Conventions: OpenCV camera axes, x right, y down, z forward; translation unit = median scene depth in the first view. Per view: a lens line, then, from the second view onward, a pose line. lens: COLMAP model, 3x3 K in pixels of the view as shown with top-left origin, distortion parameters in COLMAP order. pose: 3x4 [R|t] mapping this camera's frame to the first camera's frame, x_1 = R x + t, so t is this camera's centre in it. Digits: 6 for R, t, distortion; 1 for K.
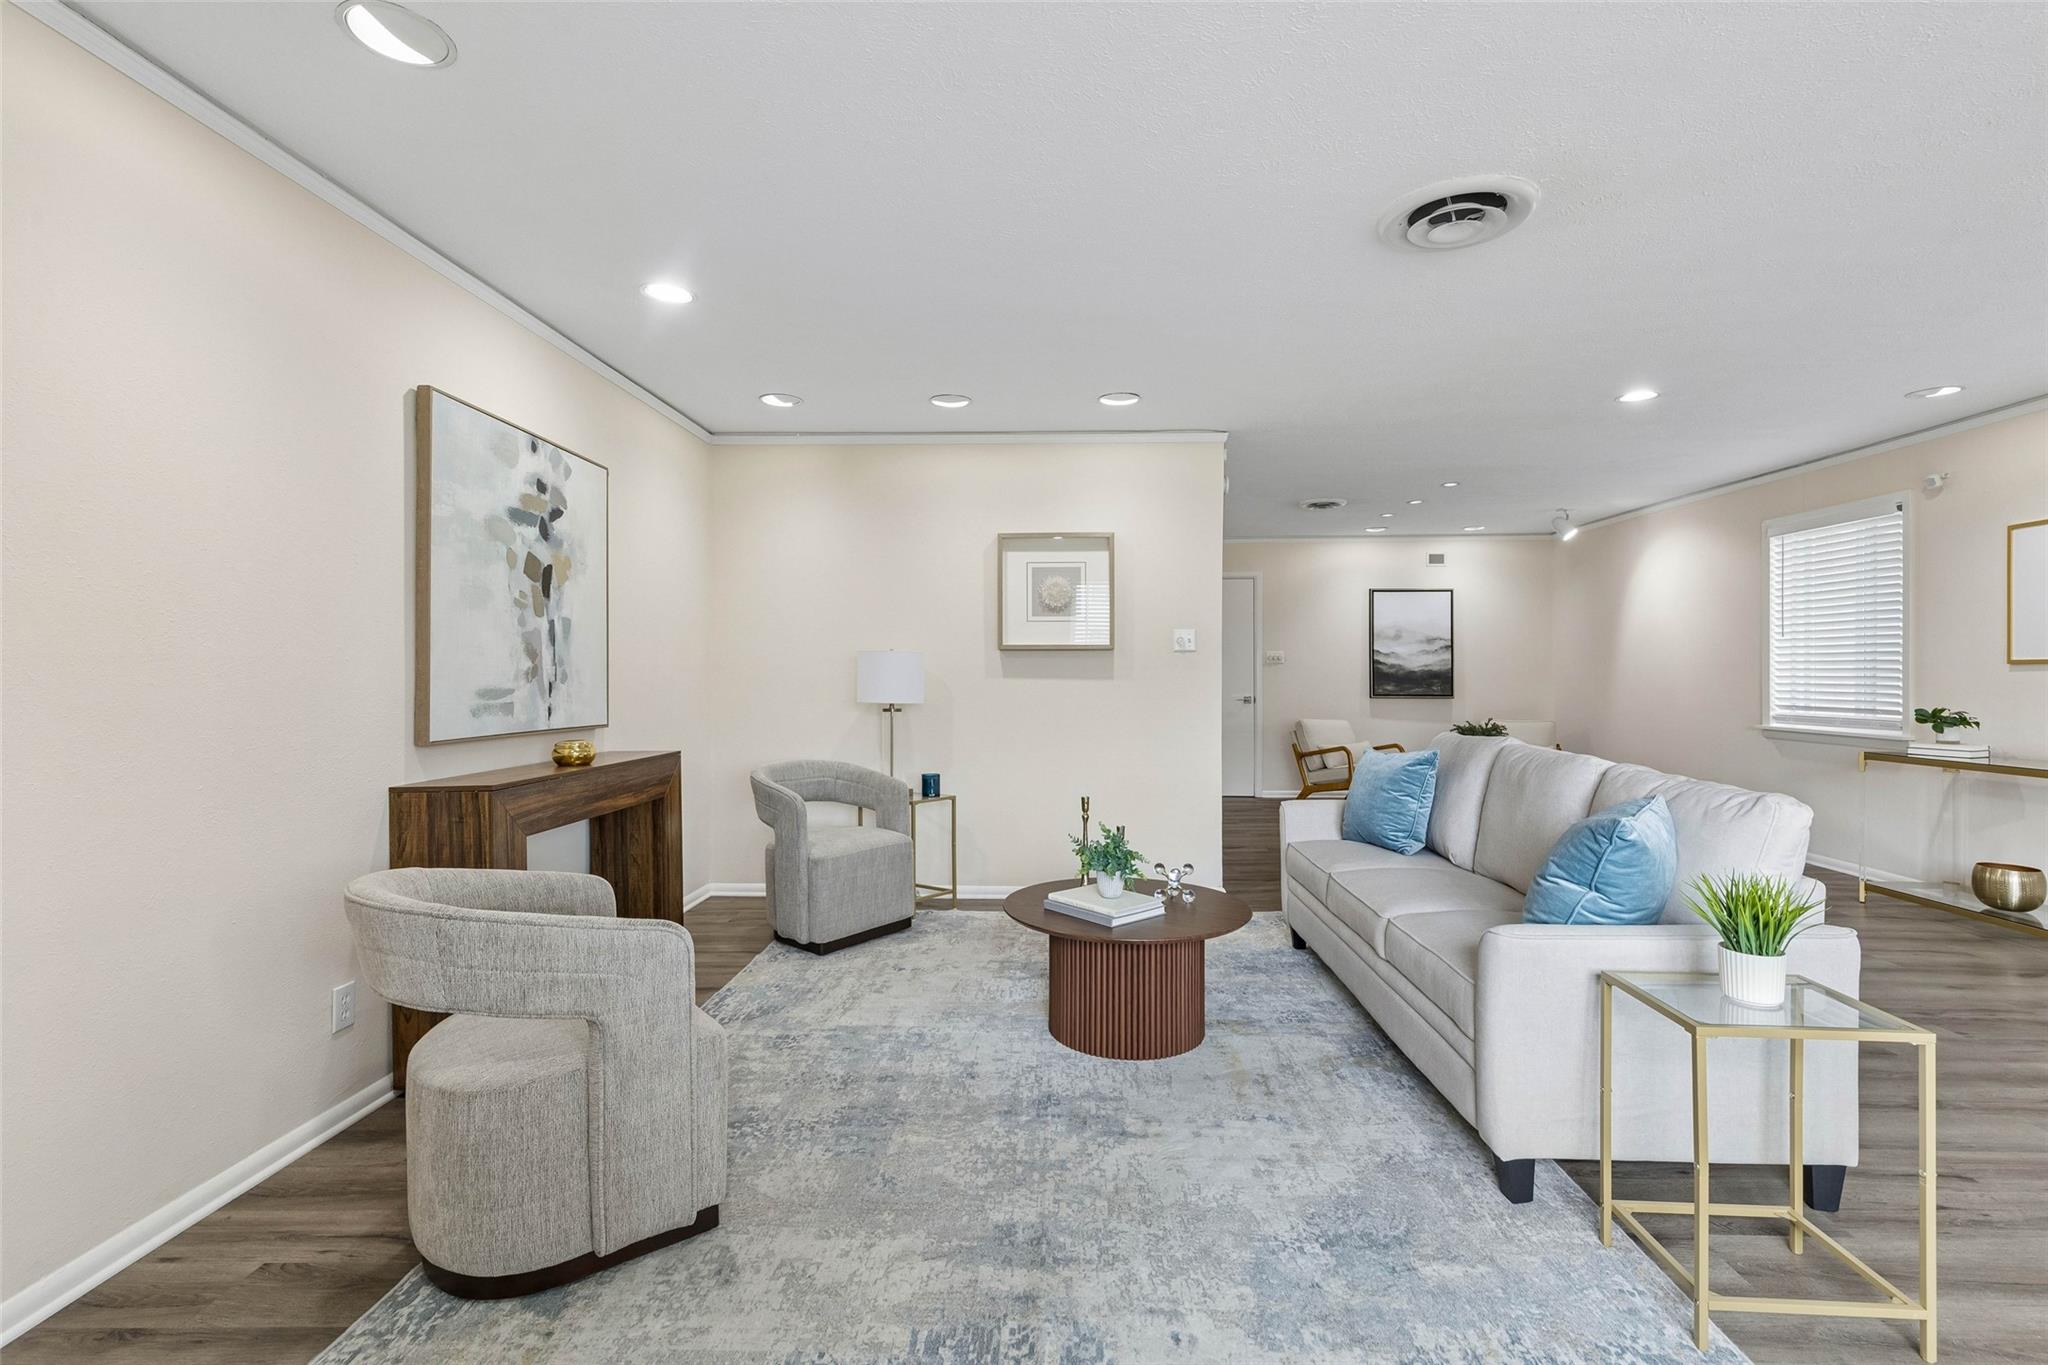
lens RADIAL K [[919.3, 0, 1024.5], [0, 919.3, 676.3], [0, 0, 1]] dist [0.003323, 0.000420]
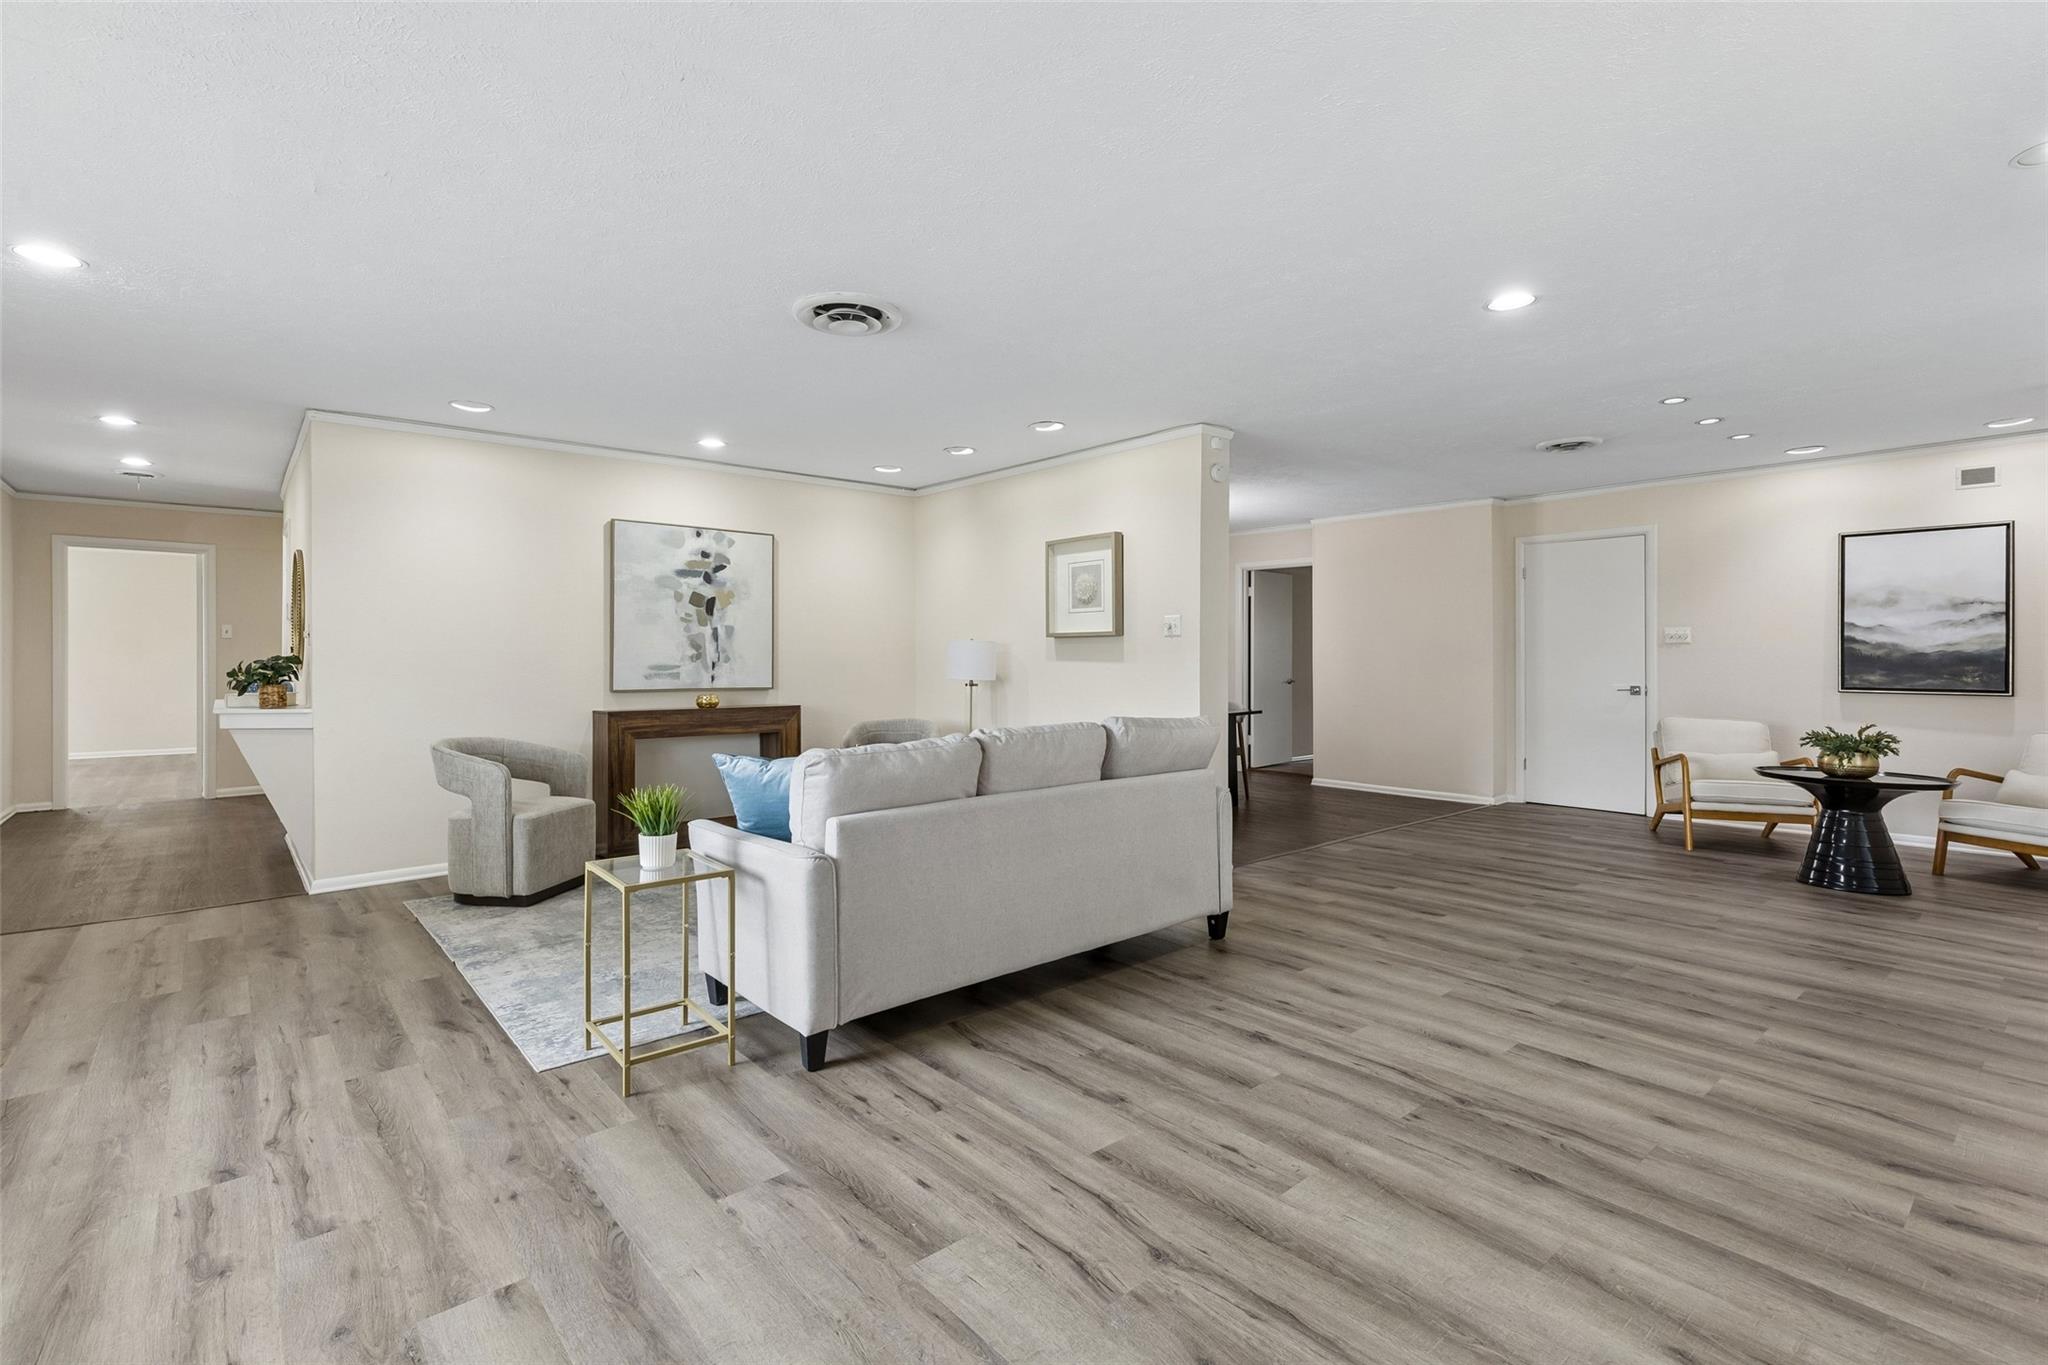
lens RADIAL K [[932.5, 0, 1011.4], [0, 932.5, 650.5], [0, 0, 1]] dist [0.003582, 0.000352]
pose [[0.679307, -0.005837, -0.733831, 1.231326], [-0.001761, 0.999953, -0.009584, 0.000233], [0.733852, 0.007802, 0.679265, 0.188979]]
